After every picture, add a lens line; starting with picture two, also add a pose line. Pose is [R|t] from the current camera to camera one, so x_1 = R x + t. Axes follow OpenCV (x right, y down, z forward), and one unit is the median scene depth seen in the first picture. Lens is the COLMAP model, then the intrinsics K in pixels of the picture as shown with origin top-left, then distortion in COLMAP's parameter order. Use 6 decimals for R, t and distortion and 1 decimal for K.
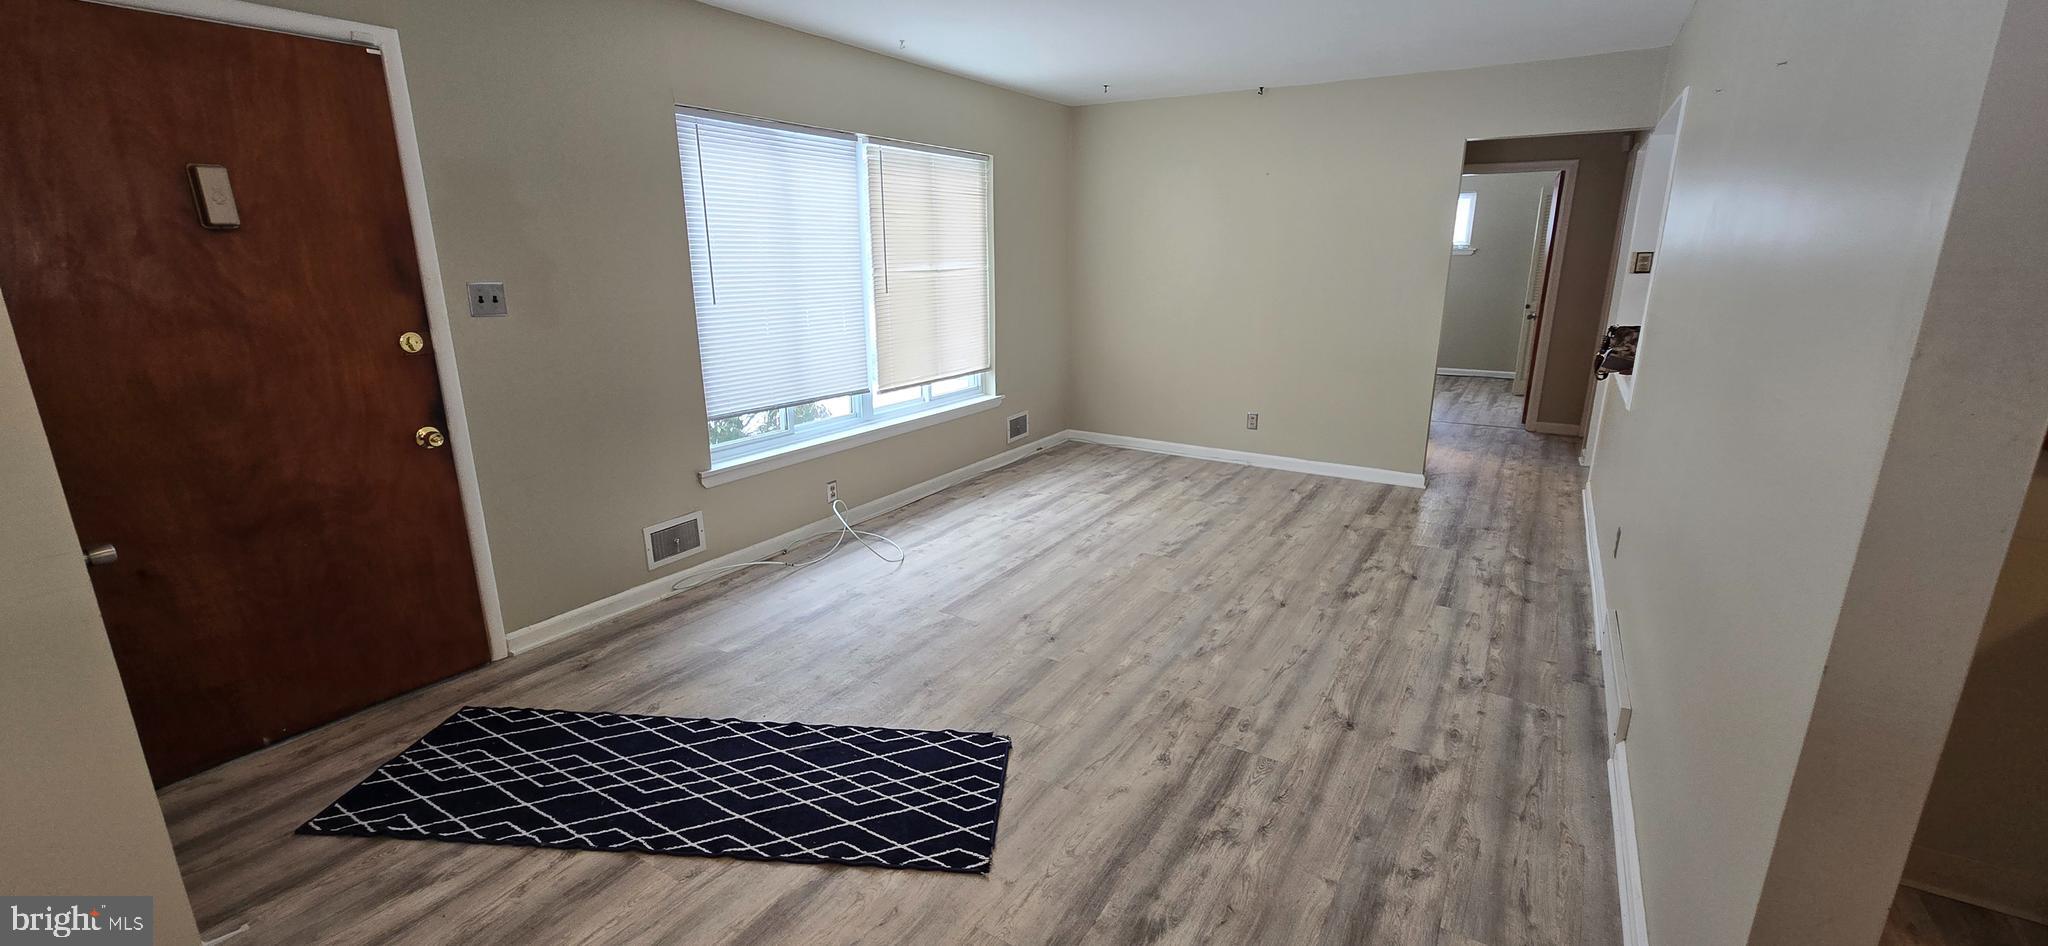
lens RADIAL K [[842.3, 0, 1021.6], [0, 842.3, 476.3], [0, 0, 1]] dist [-0.000504, 0.000264]
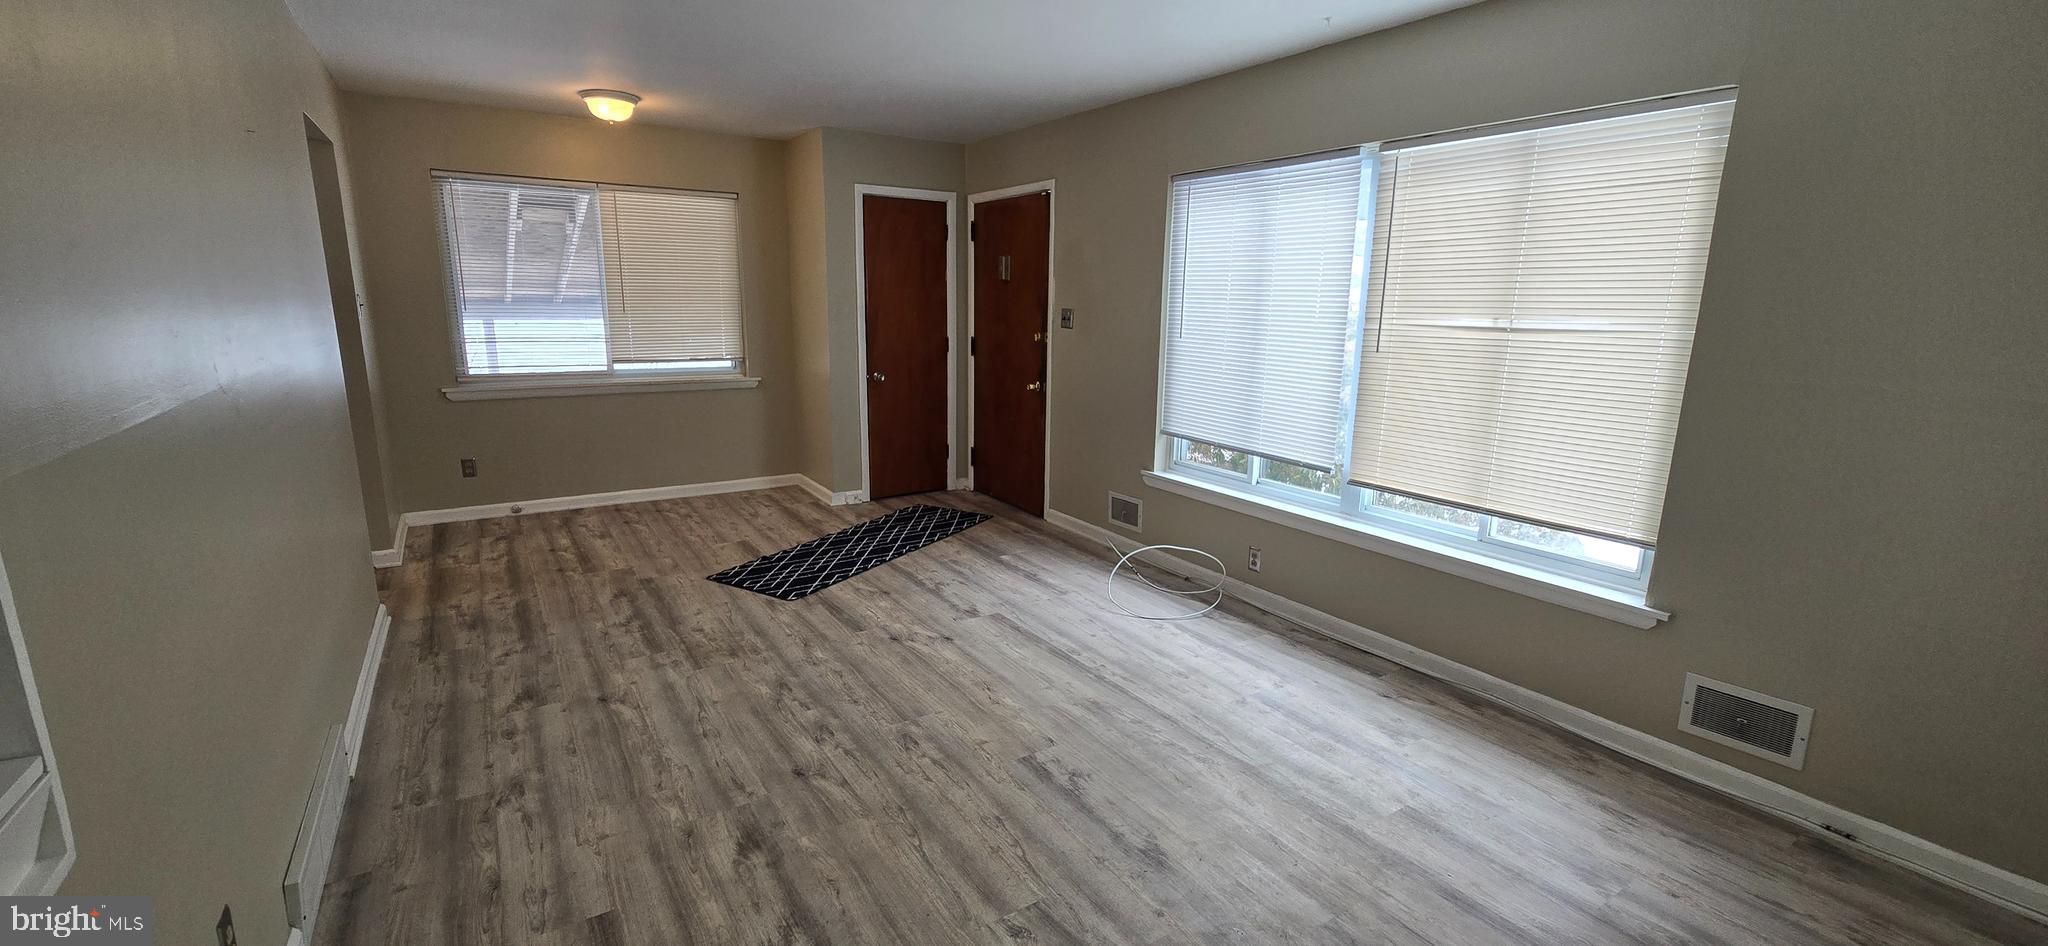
lens RADIAL K [[842.3, 0, 1026.2], [0, 842.3, 473.8], [0, 0, 1]] dist [-0.000504, 0.000264]
pose [[-0.425583, 0.182264, -0.886374, 0.910832], [-0.249135, 0.918054, 0.308397, -0.389907], [0.869949, 0.352076, -0.345300, 1.482248]]
